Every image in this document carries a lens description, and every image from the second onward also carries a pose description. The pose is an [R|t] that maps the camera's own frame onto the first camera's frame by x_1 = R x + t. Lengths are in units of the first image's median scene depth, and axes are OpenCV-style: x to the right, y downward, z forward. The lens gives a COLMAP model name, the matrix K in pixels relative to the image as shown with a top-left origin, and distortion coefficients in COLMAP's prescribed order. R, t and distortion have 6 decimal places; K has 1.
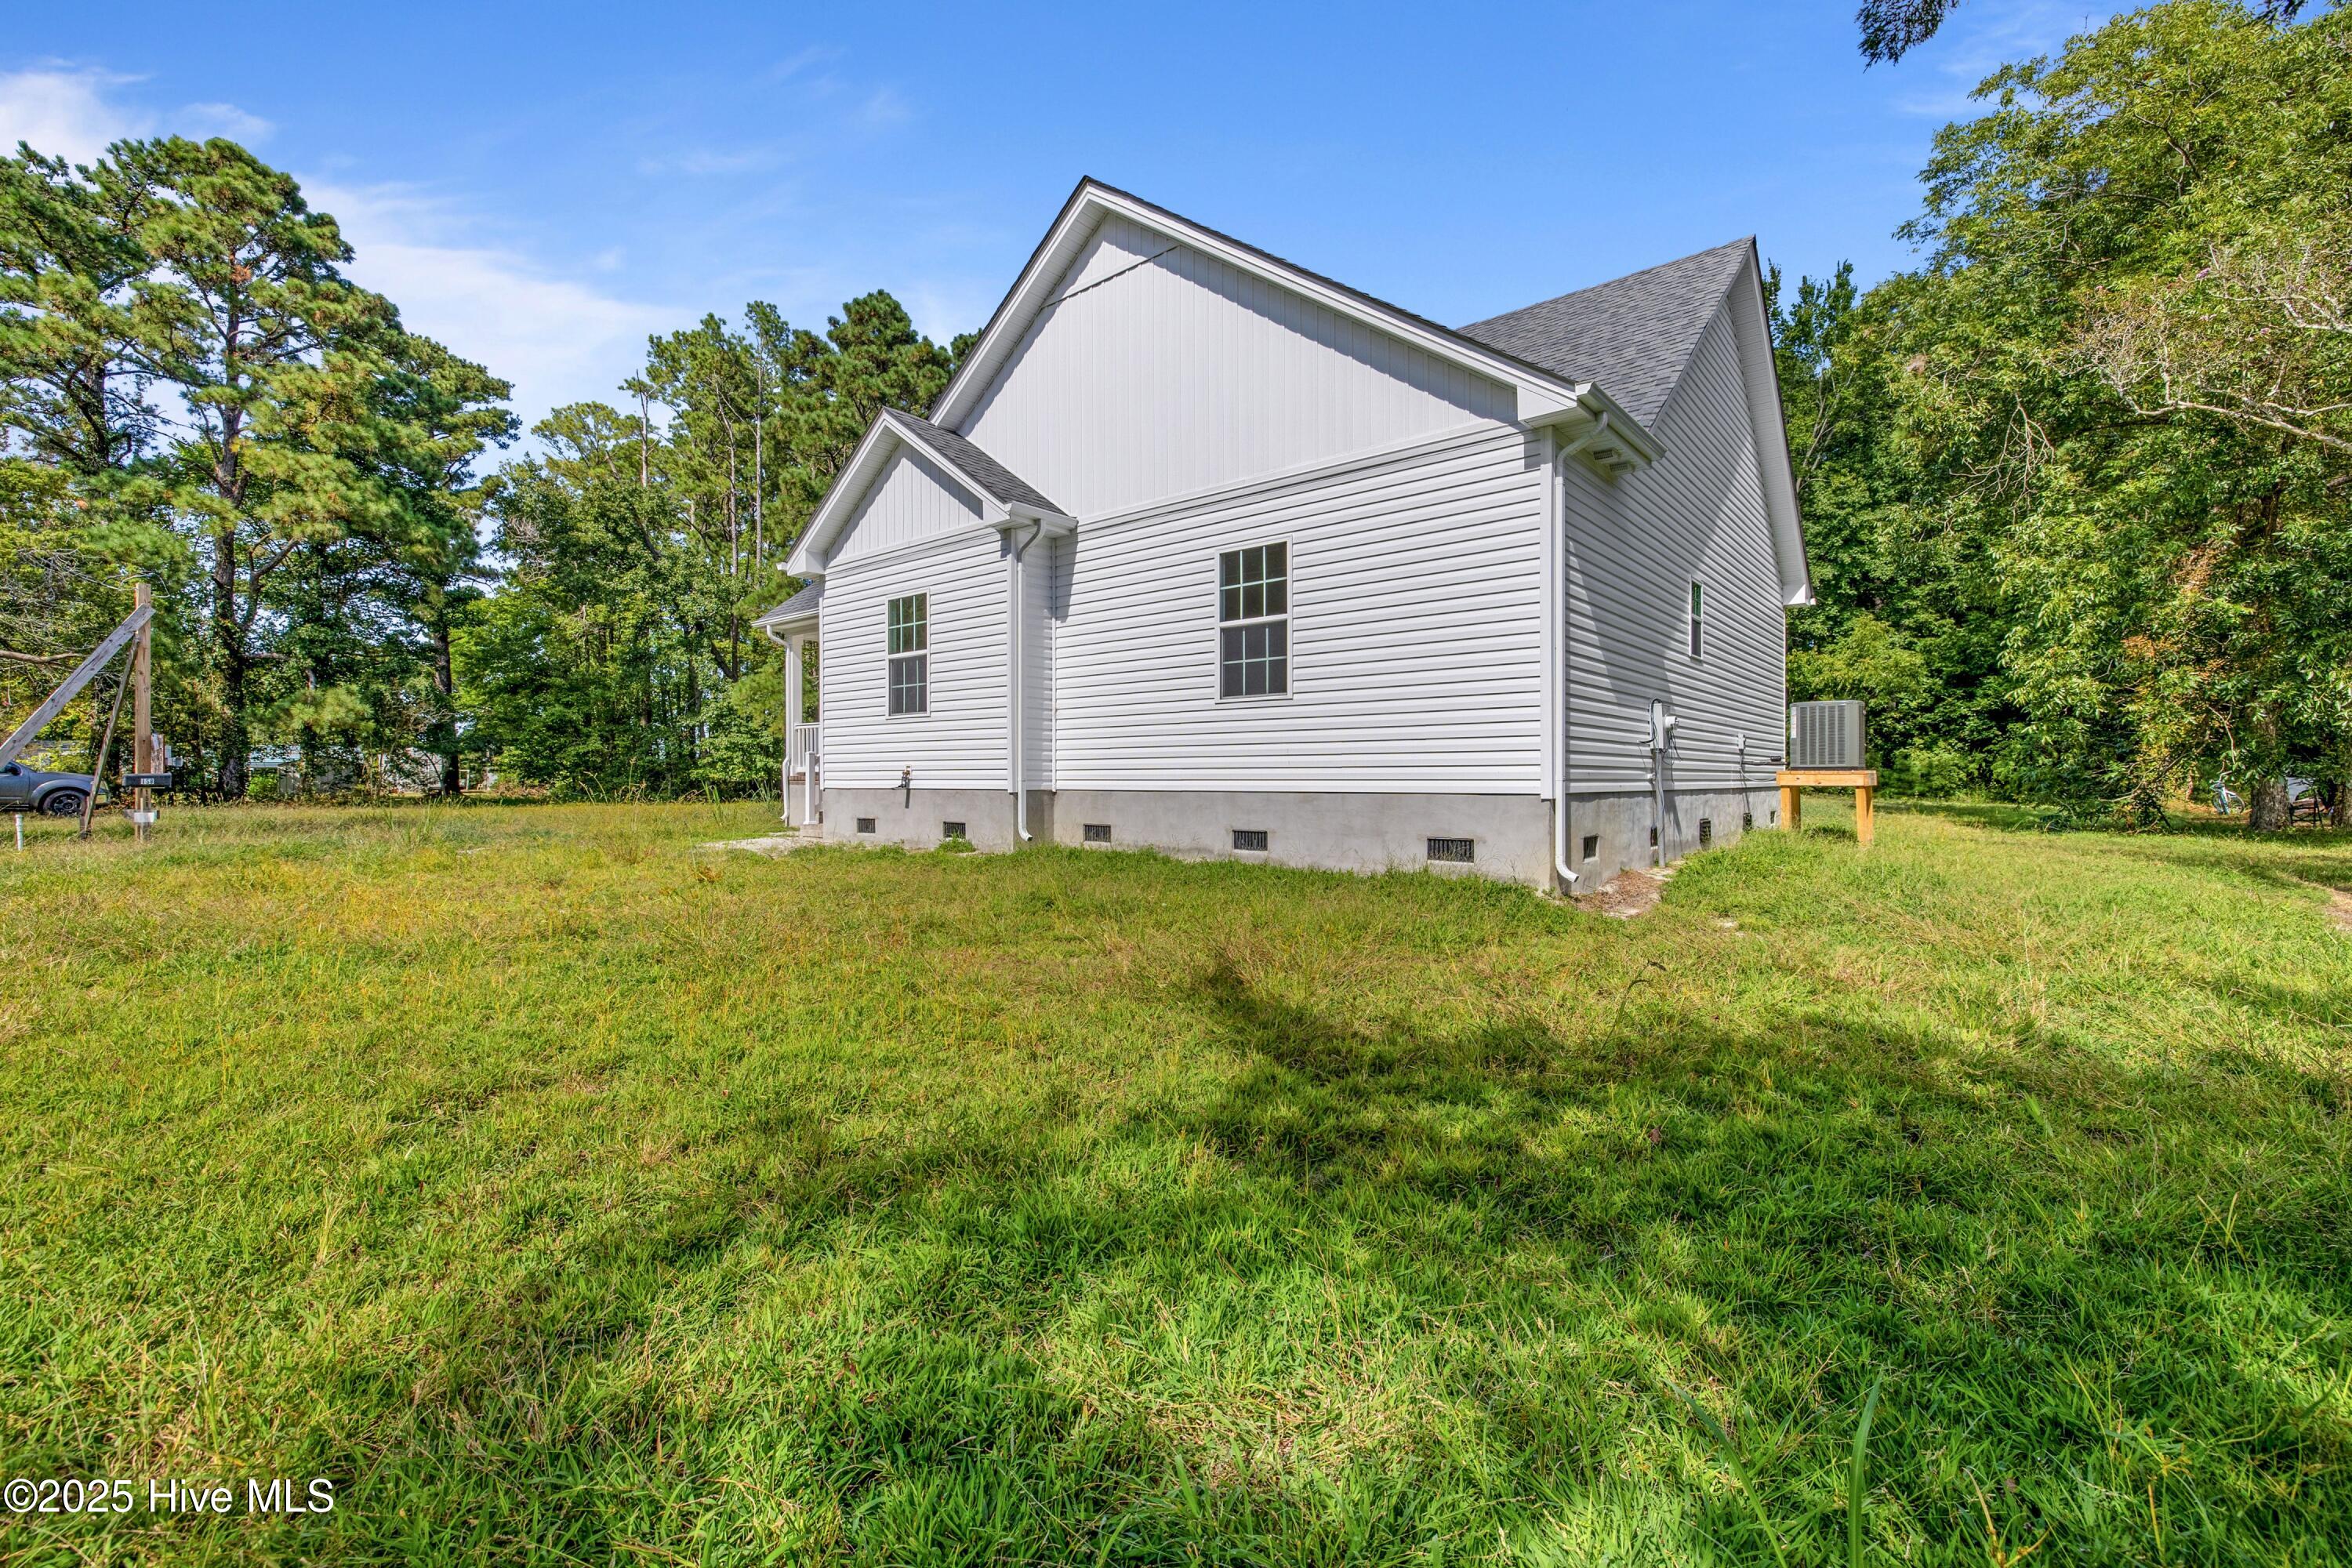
lens RADIAL K [[1015.5, 0, 1167.2], [0, 1015.5, 782.9], [0, 0, 1]] dist [0.003399, -0.000190]
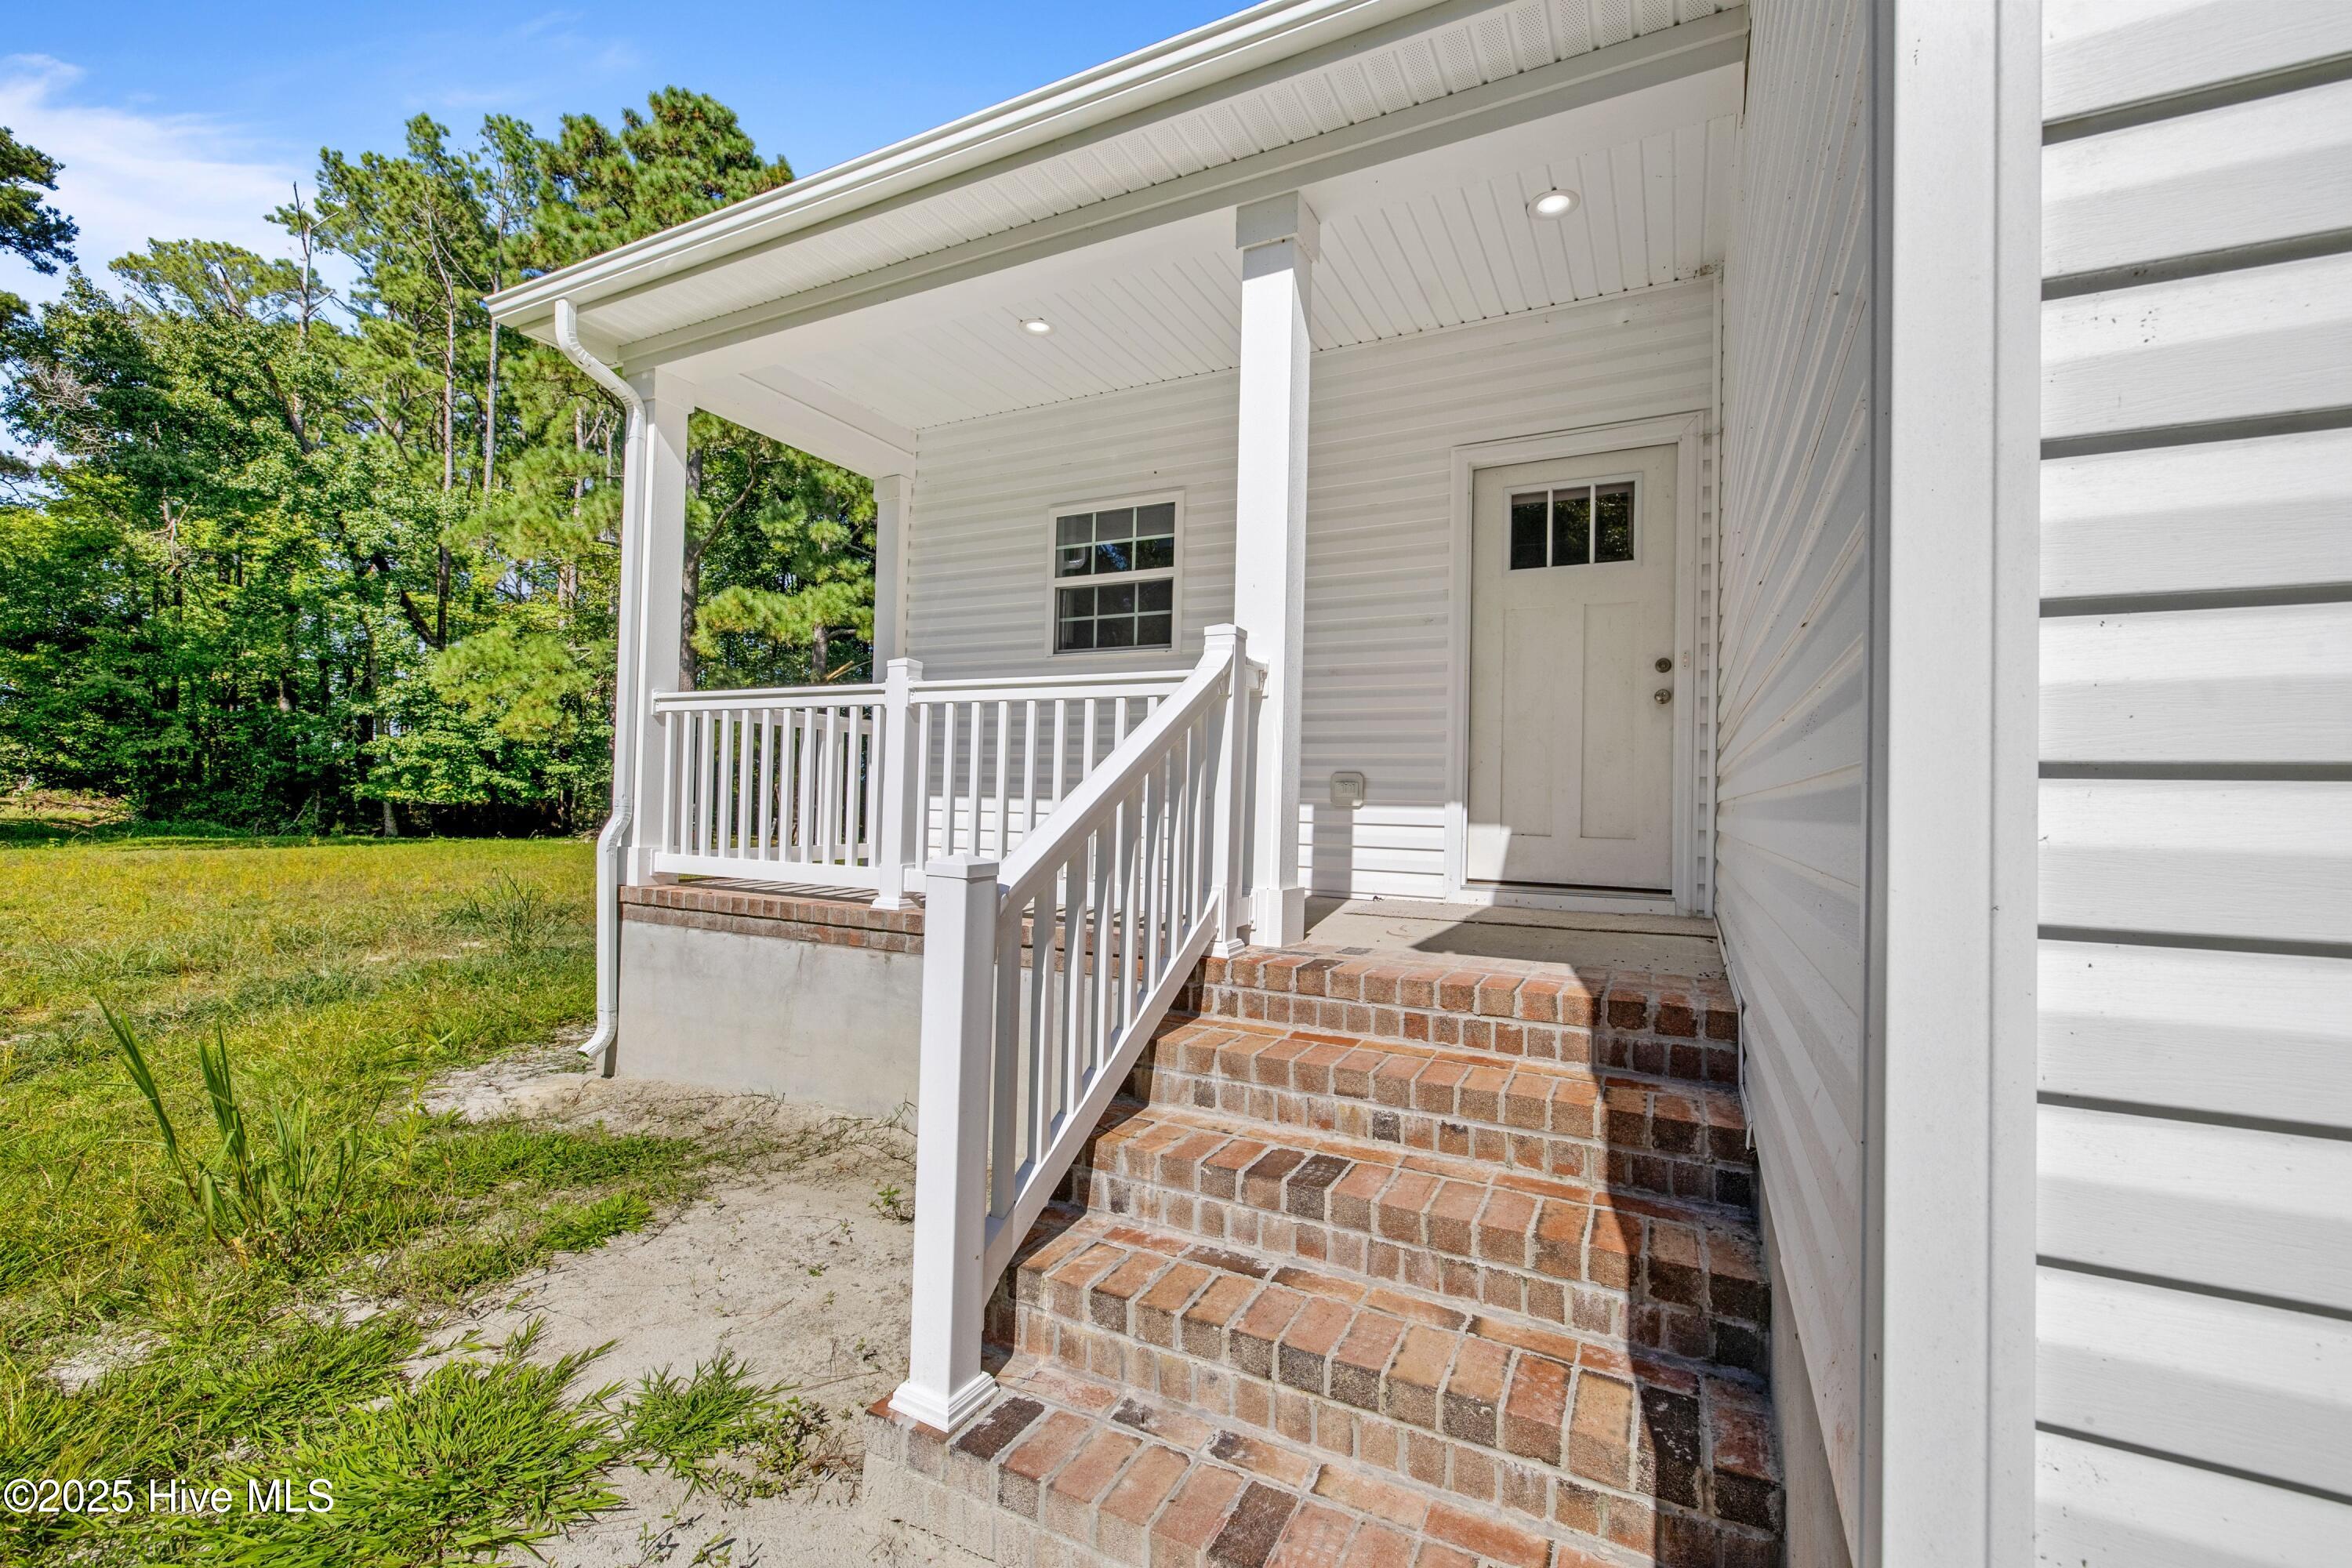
lens RADIAL K [[1015.5, 0, 1185.7], [0, 1015.5, 784.9], [0, 0, 1]] dist [0.003399, -0.000190]
pose [[0.973563, 0.030599, 0.226360, -0.105796], [-0.025834, 0.999378, -0.023986, -0.010616], [-0.226953, 0.017505, 0.973748, 0.259851]]
